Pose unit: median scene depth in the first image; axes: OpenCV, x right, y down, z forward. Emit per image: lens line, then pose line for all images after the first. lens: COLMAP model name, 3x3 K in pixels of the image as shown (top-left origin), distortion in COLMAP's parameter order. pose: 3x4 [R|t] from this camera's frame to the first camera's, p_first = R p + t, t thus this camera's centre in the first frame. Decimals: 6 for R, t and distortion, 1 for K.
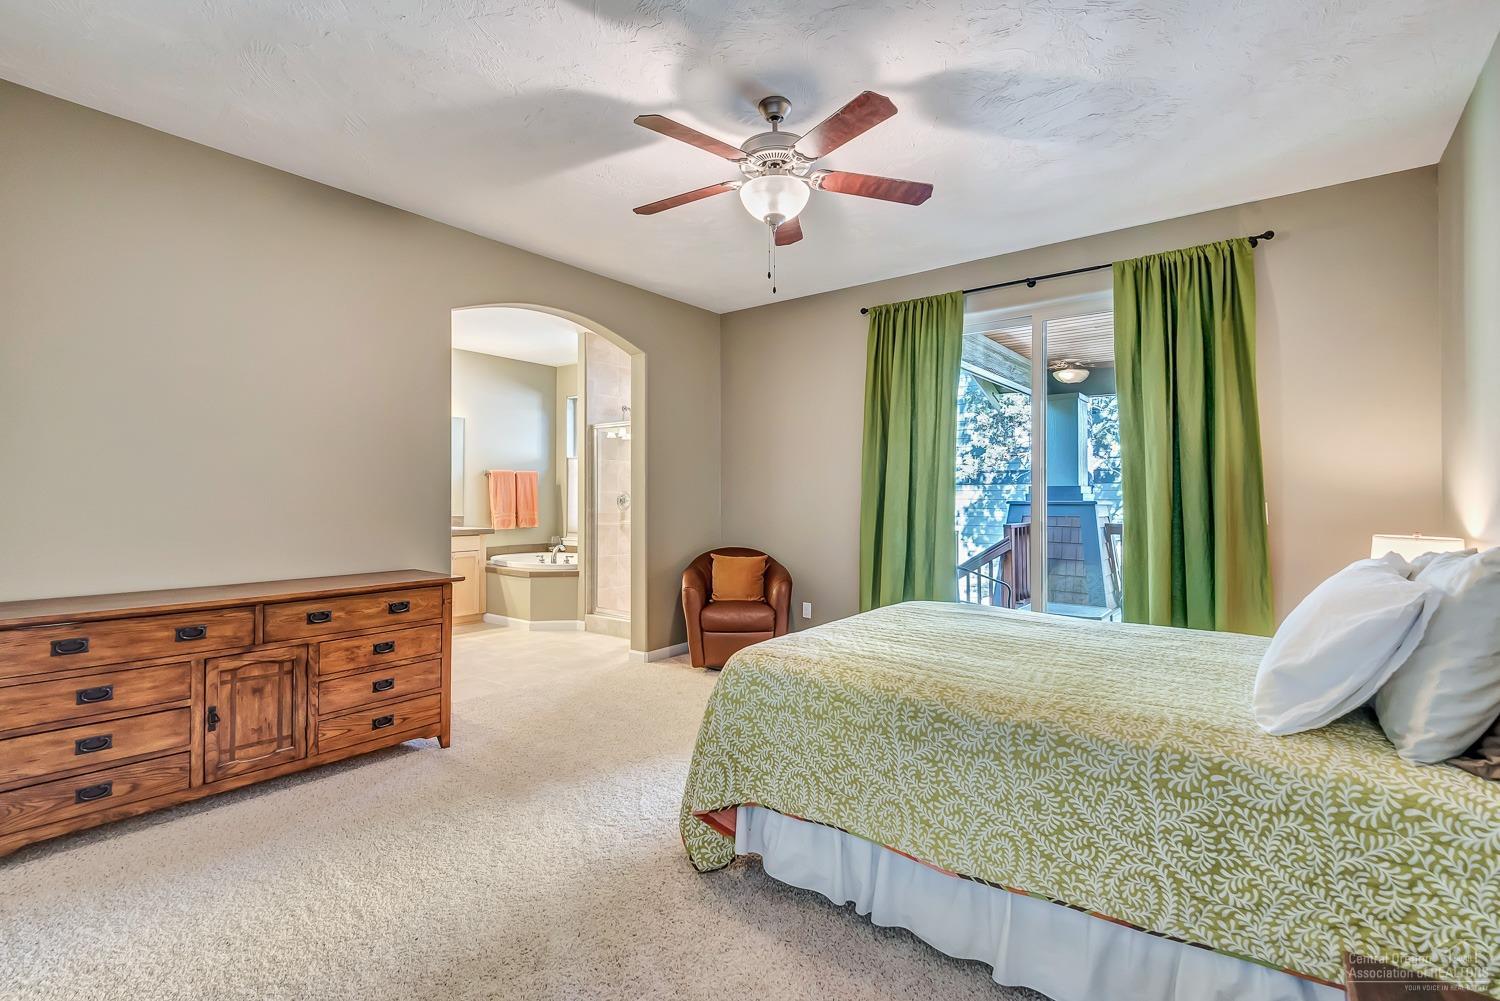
lens RADIAL K [[690.5, 0, 750.4], [0, 690.5, 499.0], [0, 0, 1]] dist [0.000138, -0.000008]
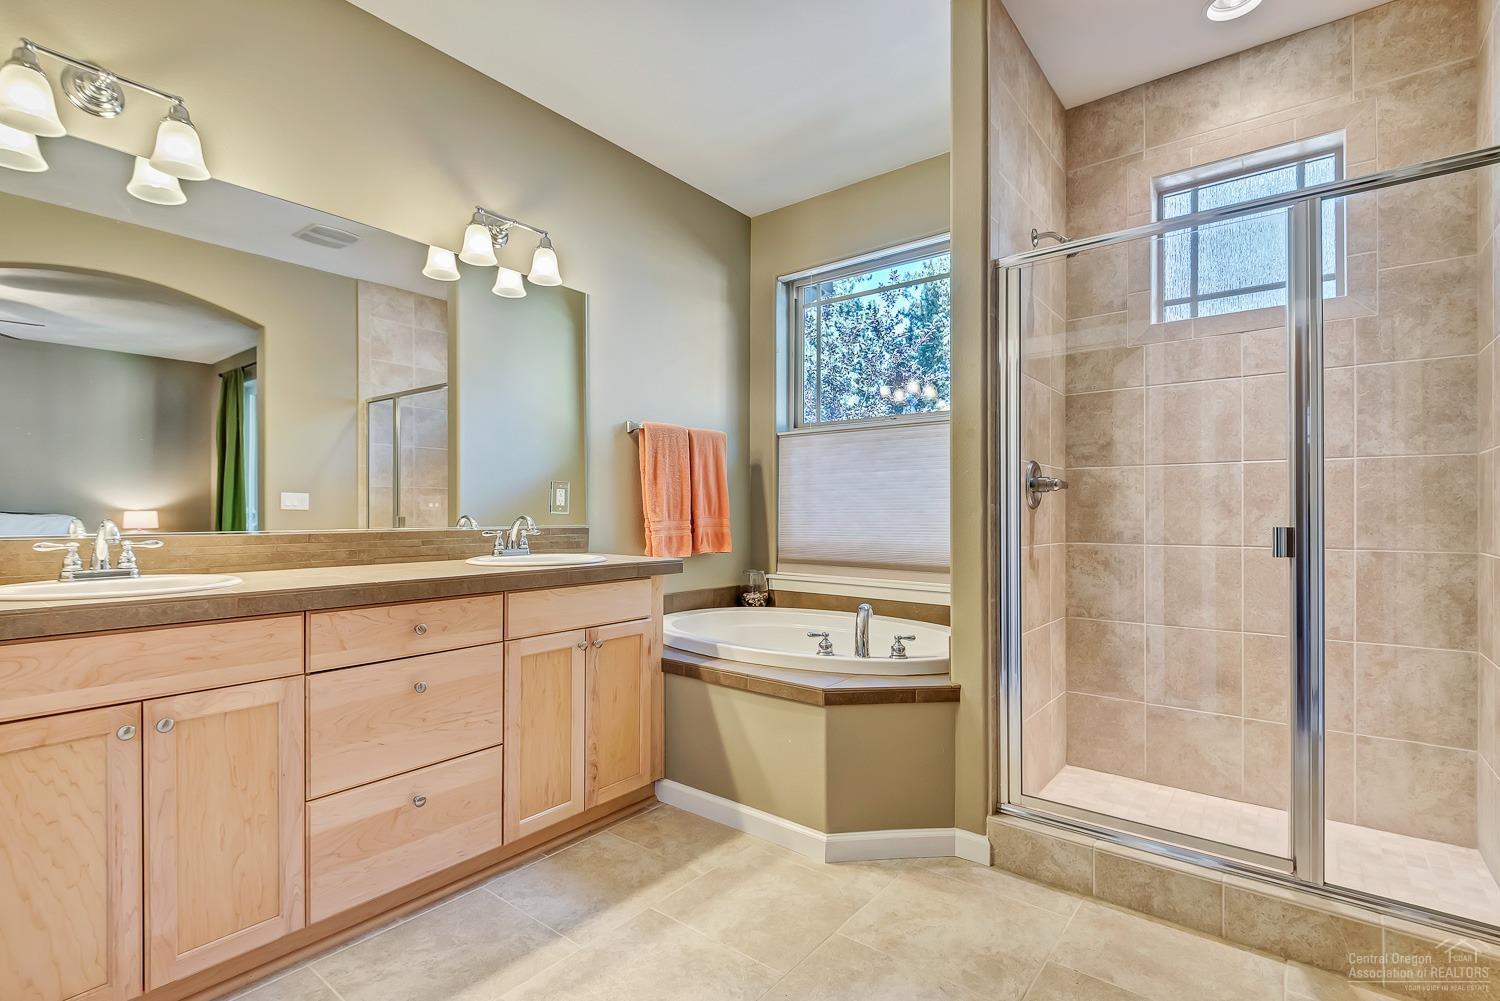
lens RADIAL K [[690.5, 0, 751.1], [0, 690.5, 505.6], [0, 0, 1]] dist [0.000138, -0.000008]
pose [[0.999945, 0.000029, -0.010499, -0.337846], [-0.000108, 0.999972, -0.007546, 0.015239], [0.010499, 0.007547, 0.999916, 0.627794]]
